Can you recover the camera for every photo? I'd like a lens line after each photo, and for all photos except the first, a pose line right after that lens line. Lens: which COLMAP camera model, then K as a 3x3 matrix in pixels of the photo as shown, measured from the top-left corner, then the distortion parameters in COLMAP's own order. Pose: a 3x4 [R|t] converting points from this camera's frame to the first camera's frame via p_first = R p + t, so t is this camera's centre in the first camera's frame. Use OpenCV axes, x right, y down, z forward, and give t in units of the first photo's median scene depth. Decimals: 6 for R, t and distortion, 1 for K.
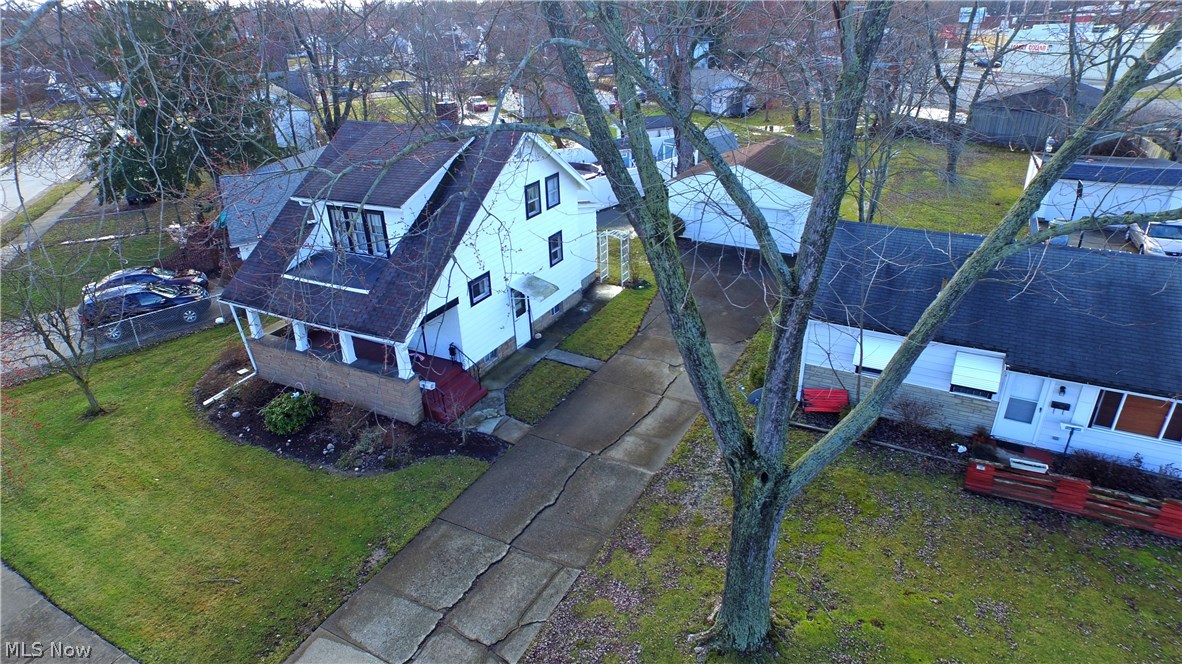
lens RADIAL K [[688.4, 0, 585.7], [0, 688.4, 332.4], [0, 0, 1]] dist [-0.125983, 0.084047]
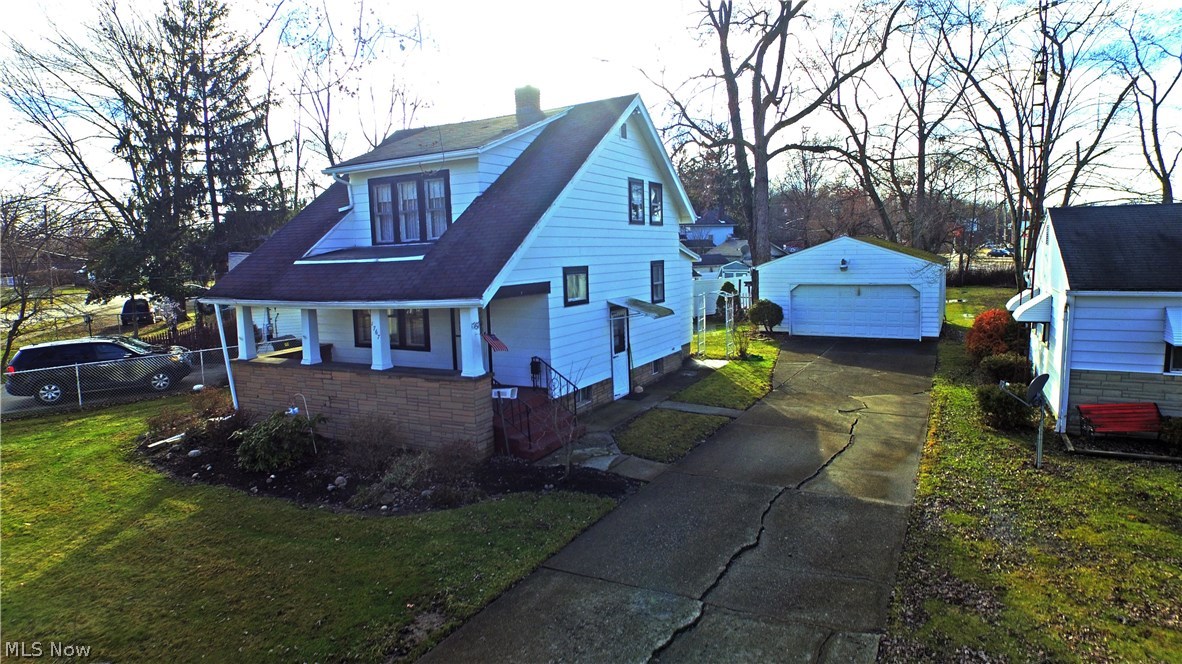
lens RADIAL K [[688.4, 0, 585.7], [0, 688.4, 332.4], [0, 0, 1]] dist [-0.125983, 0.084047]
pose [[0.999983, 0.004395, -0.003955, -0.144329], [-0.005434, 0.946835, -0.321673, 0.212793], [0.002331, 0.321689, 0.946842, 0.356355]]
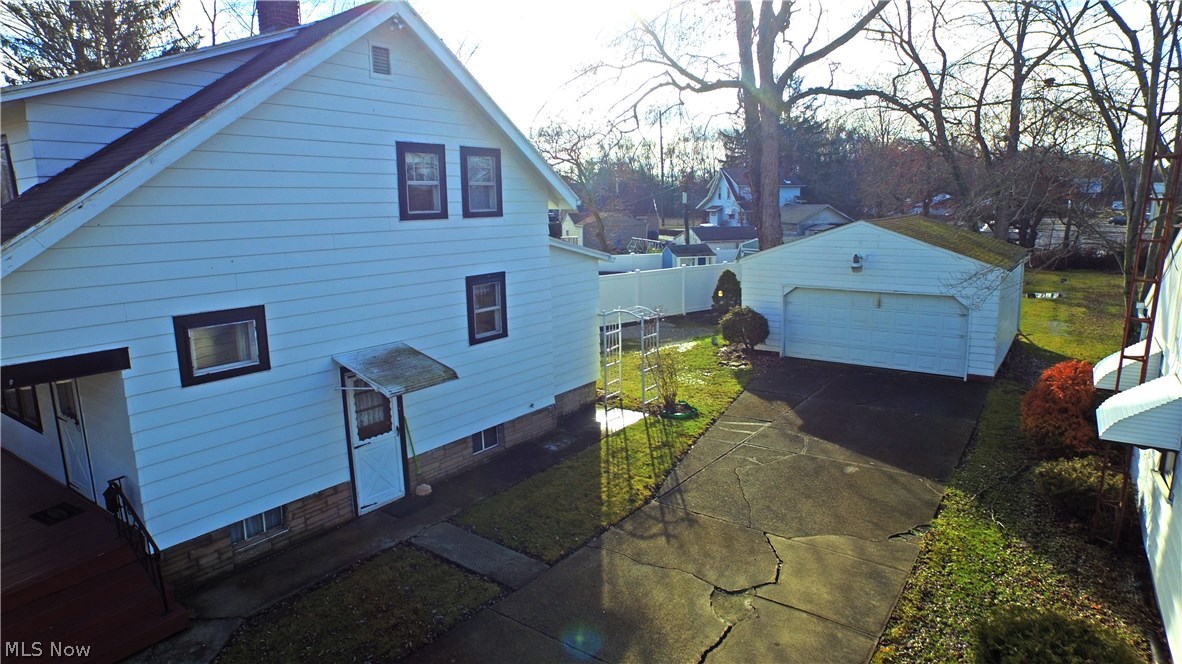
lens RADIAL K [[688.4, 0, 585.7], [0, 688.4, 332.4], [0, 0, 1]] dist [-0.125983, 0.084047]
pose [[0.990821, 0.037433, -0.129897, 0.104429], [-0.069691, 0.964809, -0.253550, 0.012955], [0.115834, 0.260275, 0.958561, 0.668564]]
